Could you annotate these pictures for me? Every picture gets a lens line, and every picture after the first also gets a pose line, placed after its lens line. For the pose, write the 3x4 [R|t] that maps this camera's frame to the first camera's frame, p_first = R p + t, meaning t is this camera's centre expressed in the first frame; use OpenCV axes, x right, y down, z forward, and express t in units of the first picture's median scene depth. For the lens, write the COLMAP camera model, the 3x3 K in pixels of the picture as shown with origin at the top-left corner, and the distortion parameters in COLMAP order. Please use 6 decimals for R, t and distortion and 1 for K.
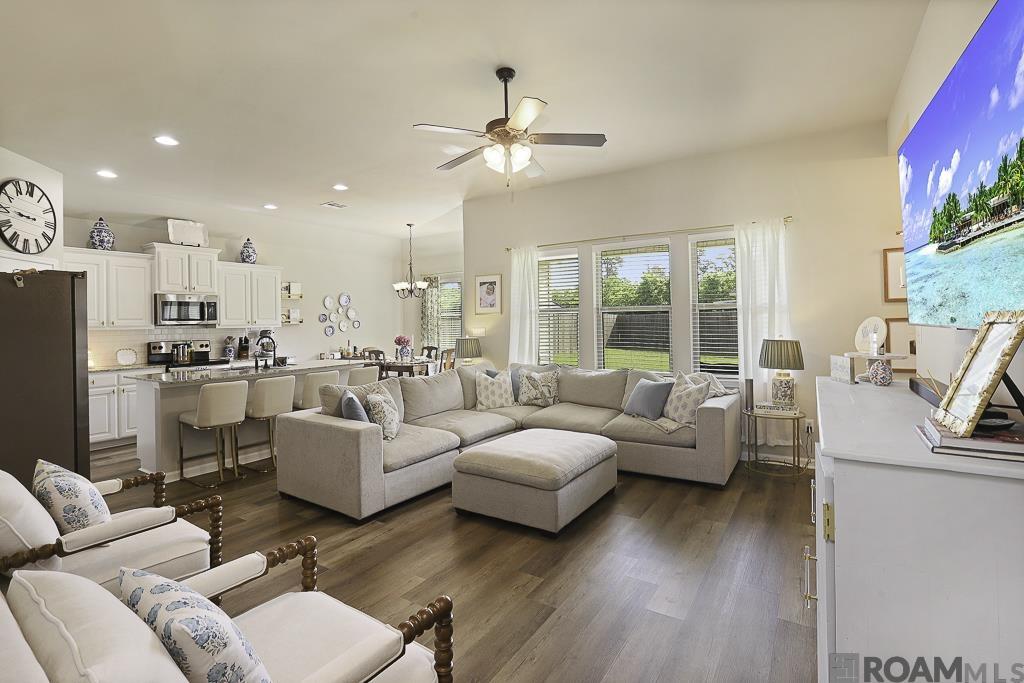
lens RADIAL K [[478.0, 0, 507.3], [0, 478.0, 319.5], [0, 0, 1]] dist [-0.042609, 0.020188]
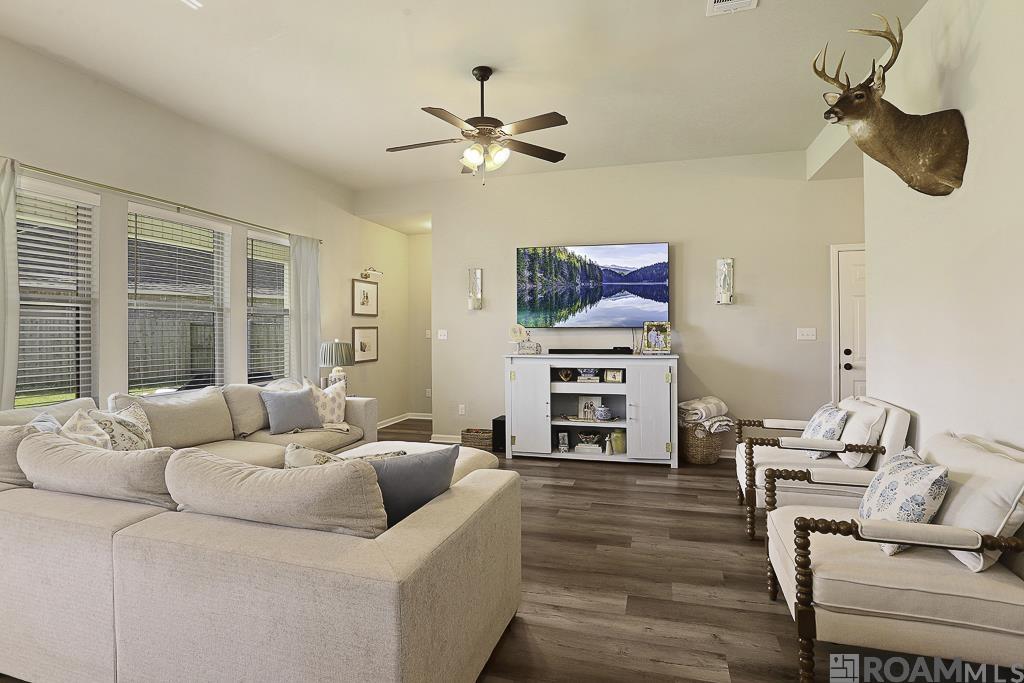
lens RADIAL K [[493.0, 0, 510.0], [0, 493.0, 333.2], [0, 0, 1]] dist [-0.060955, 0.026046]
pose [[-0.279137, 0.015514, 0.960126, -0.622824], [0.002257, 0.999877, -0.015500, 0.030566], [-0.960249, -0.002160, -0.279138, 0.767665]]
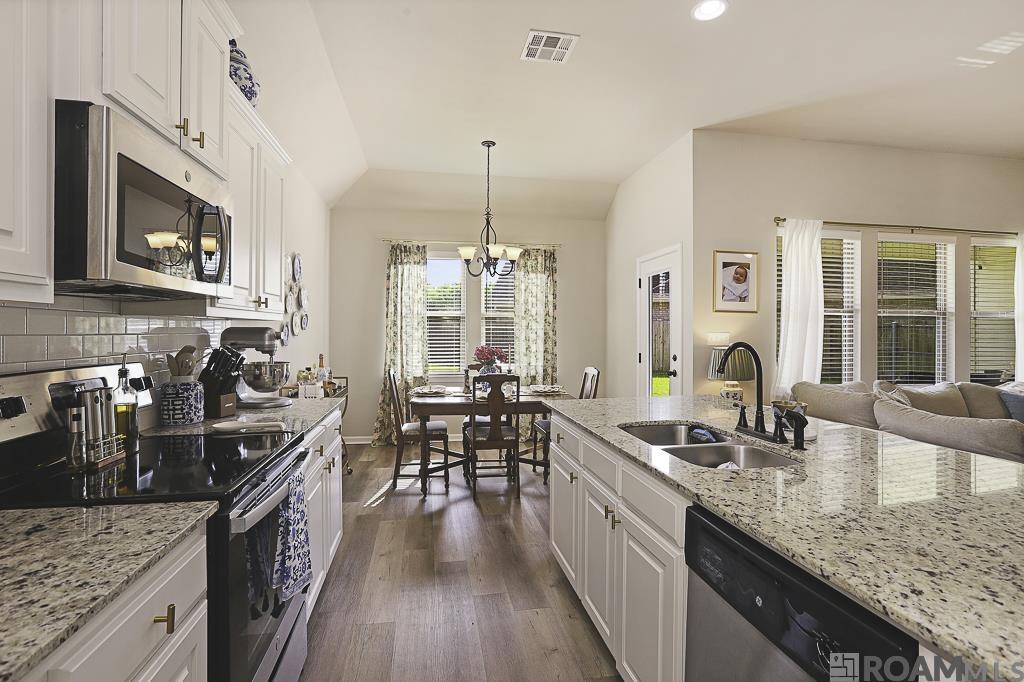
lens RADIAL K [[493.0, 0, 510.0], [0, 493.0, 332.7], [0, 0, 1]] dist [-0.060955, 0.026046]
pose [[0.729655, 0.019474, 0.683538, -0.902055], [-0.021421, 0.999755, -0.005616, 0.034920], [-0.683480, -0.010544, 0.729893, 0.905935]]
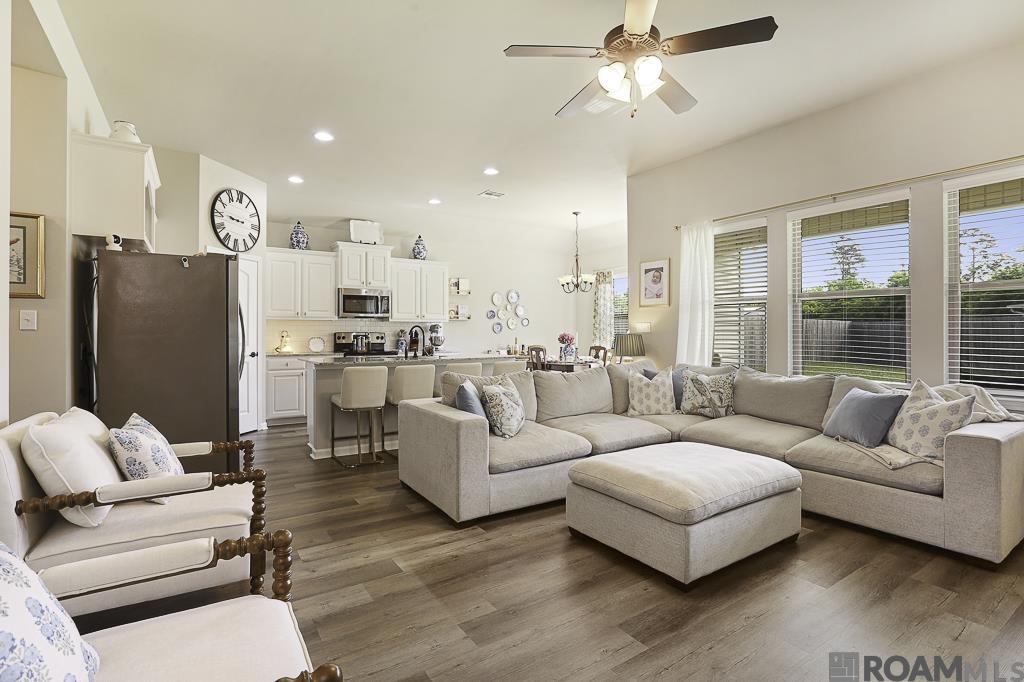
lens RADIAL K [[489.0, 0, 512.4], [0, 489.0, 331.2], [0, 0, 1]] dist [-0.056978, 0.033202]
pose [[0.921943, 0.015762, -0.387004, 0.079558], [-0.013391, 0.999871, 0.008824, 0.036352], [0.387094, -0.002953, 0.922036, 0.131037]]
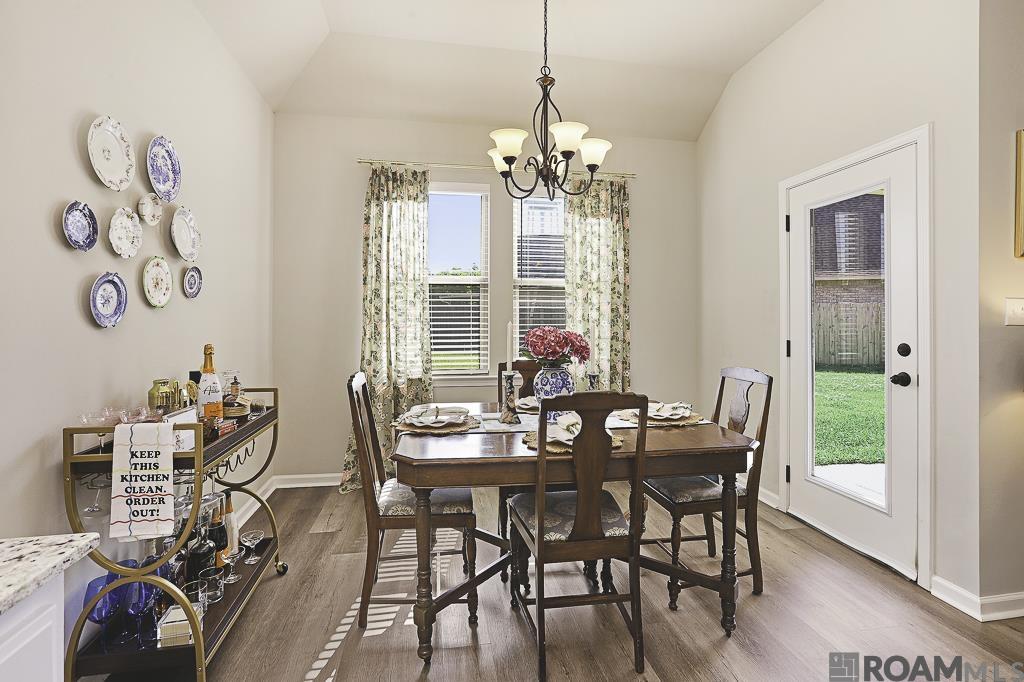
lens RADIAL K [[478.0, 0, 507.3], [0, 478.0, 319.0], [0, 0, 1]] dist [-0.042609, 0.020188]
pose [[0.730372, 0.018586, 0.682797, -0.655514], [-0.018920, 0.999797, -0.006976, 0.050338], [-0.682788, -0.007824, 0.730575, 1.281809]]
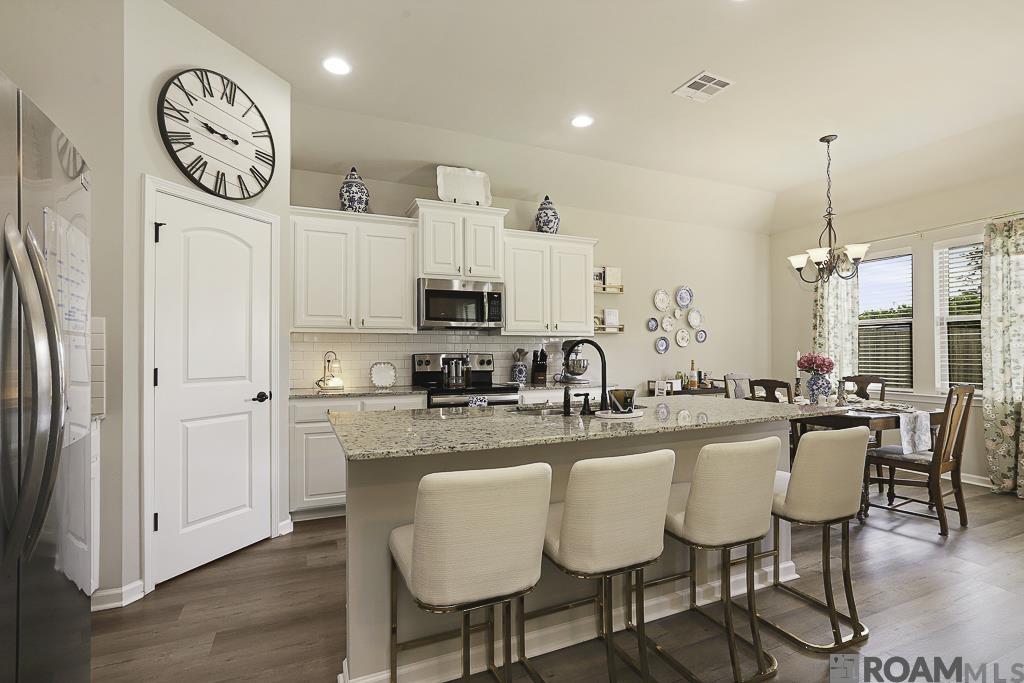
lens RADIAL K [[487.2, 0, 512.0], [0, 487.2, 341.5], [0, 0, 1]] dist [-0.002083, 0.000666]
pose [[0.844688, 0.002468, -0.535253, -0.334770], [-0.007555, 0.999945, -0.007311, 0.042282], [0.535205, 0.010219, 0.844660, 0.598430]]
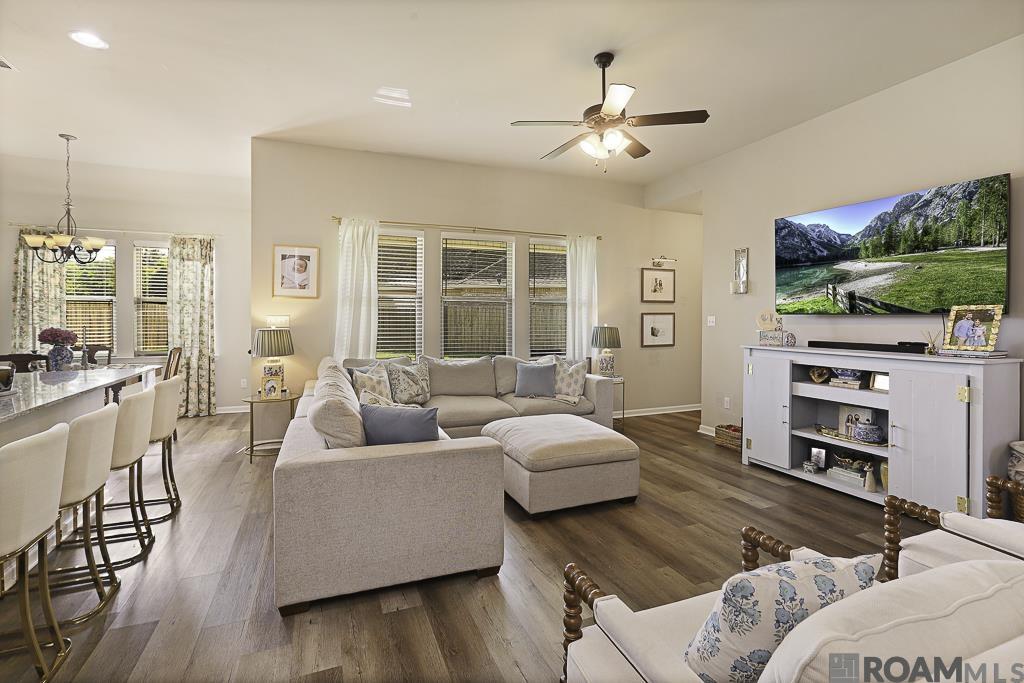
lens RADIAL K [[473.6, 0, 513.9], [0, 473.6, 326.7], [0, 0, 1]] dist [-0.015532, 0.000370]
pose [[0.564380, 0.002730, 0.825510, -0.579966], [-0.019099, 0.999770, 0.009751, 0.026025], [-0.825294, -0.021270, 0.564303, 0.362407]]
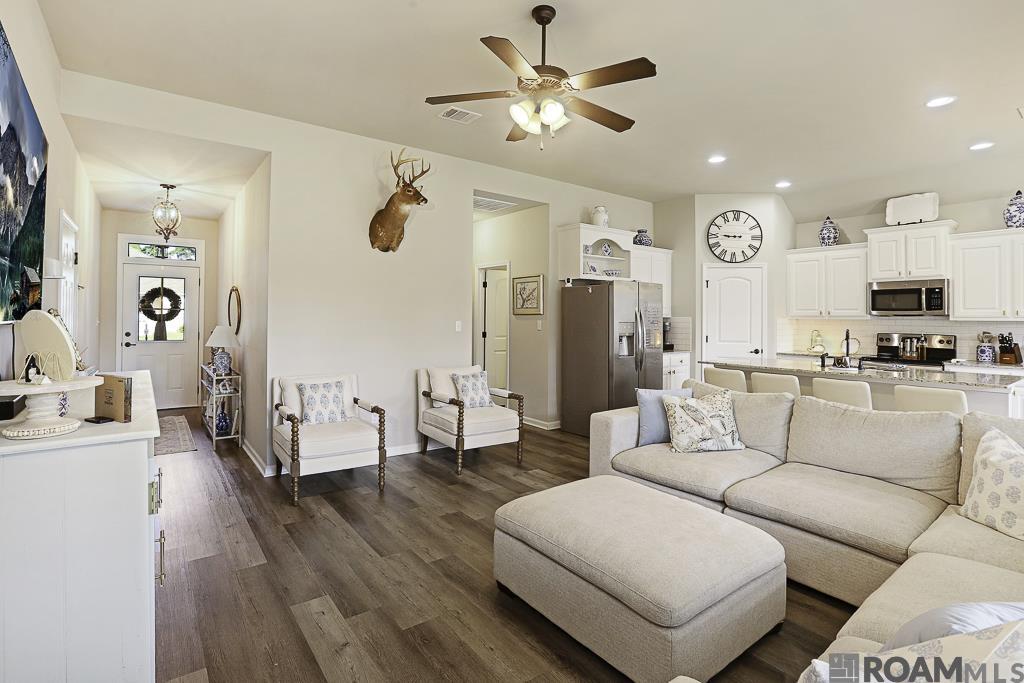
lens RADIAL K [[494.2, 0, 510.7], [0, 494.2, 312.6], [0, 0, 1]] dist [-0.058873, 0.035616]
pose [[-0.331614, 0.005901, -0.943397, 0.507735], [0.004159, 0.999980, 0.004793, -0.001743], [0.943406, -0.002334, -0.331632, 0.760446]]
